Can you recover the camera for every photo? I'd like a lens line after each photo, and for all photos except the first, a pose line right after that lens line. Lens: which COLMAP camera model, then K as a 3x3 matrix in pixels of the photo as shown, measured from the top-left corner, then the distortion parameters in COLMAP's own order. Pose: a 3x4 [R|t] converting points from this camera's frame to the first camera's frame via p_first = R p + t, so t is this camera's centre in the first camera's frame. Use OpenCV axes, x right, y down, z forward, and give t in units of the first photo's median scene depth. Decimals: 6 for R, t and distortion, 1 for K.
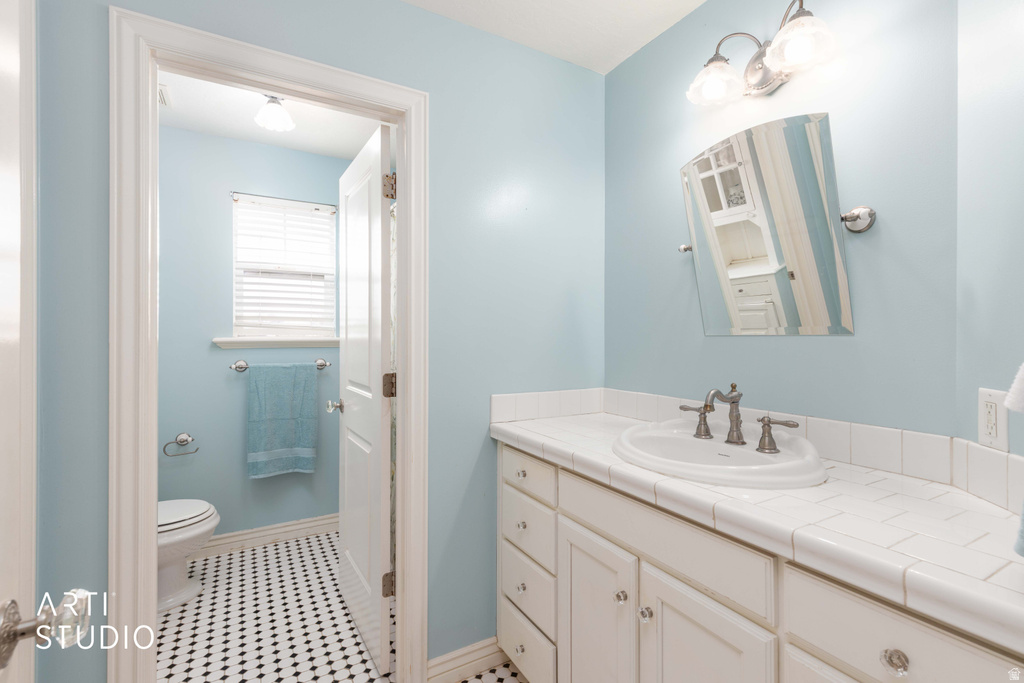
lens RADIAL K [[461.8, 0, 511.5], [0, 461.8, 339.9], [0, 0, 1]] dist [0.001640, -0.000018]
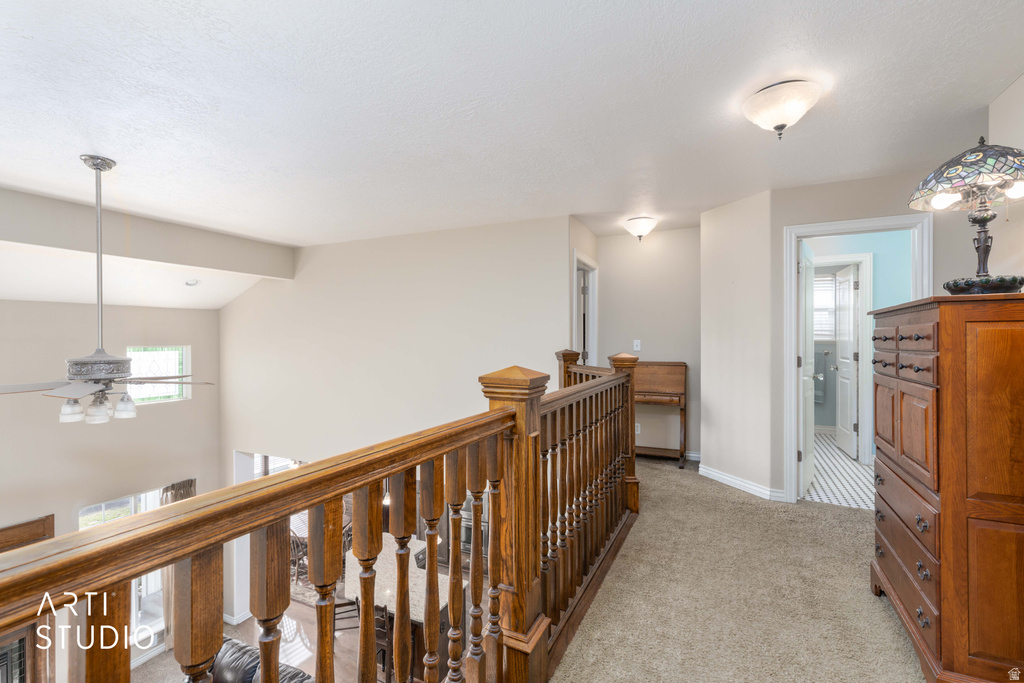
lens RADIAL K [[461.8, 0, 512.8], [0, 461.8, 340.3], [0, 0, 1]] dist [0.001640, -0.000018]
pose [[0.563964, 0.004843, -0.825785, 0.835500], [-0.002602, 0.999988, 0.004088, -0.009492], [0.825796, -0.000157, 0.563970, -2.198503]]
